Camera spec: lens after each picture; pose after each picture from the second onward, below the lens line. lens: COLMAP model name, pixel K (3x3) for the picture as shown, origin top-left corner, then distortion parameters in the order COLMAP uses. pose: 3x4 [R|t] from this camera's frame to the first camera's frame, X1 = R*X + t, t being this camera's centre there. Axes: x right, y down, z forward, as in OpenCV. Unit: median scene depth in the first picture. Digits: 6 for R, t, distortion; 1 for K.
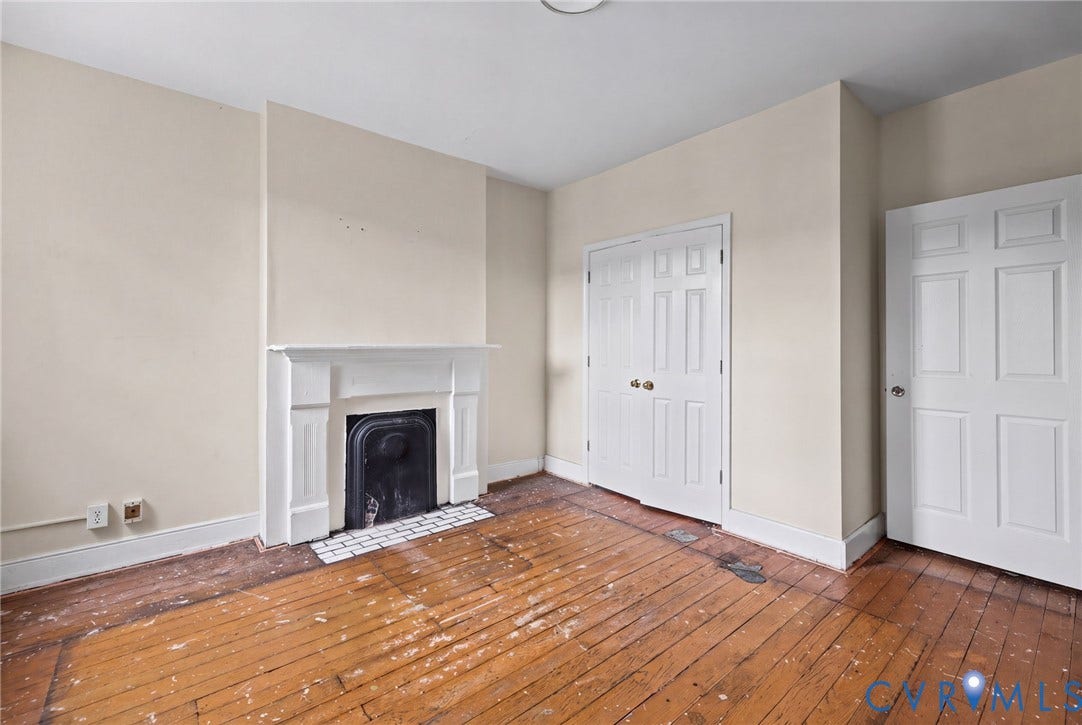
lens RADIAL K [[461.8, 0, 547.5], [0, 461.8, 335.9], [0, 0, 1]] dist [-0.000163, -0.000351]
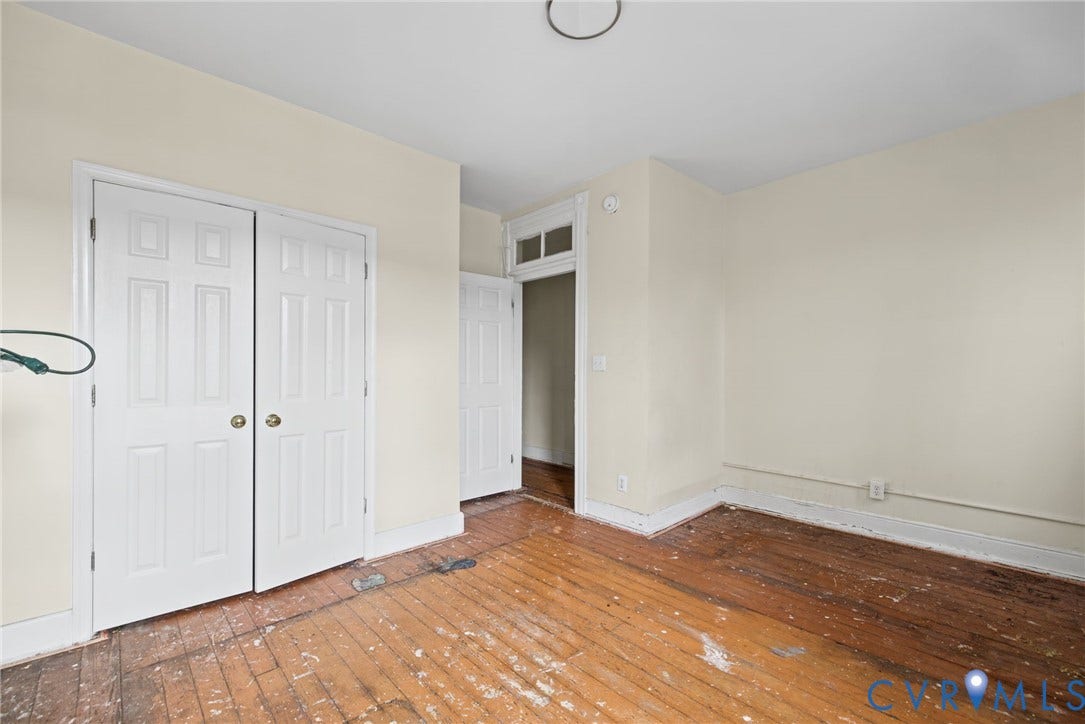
lens RADIAL K [[471.5, 0, 538.3], [0, 471.5, 357.3], [0, 0, 1]] dist [0.000863, -0.000618]
pose [[-0.070798, 0.018836, 0.997313, -0.662932], [-0.026313, 0.999439, -0.020744, 0.016733], [-0.997144, -0.027710, -0.070263, 0.787866]]
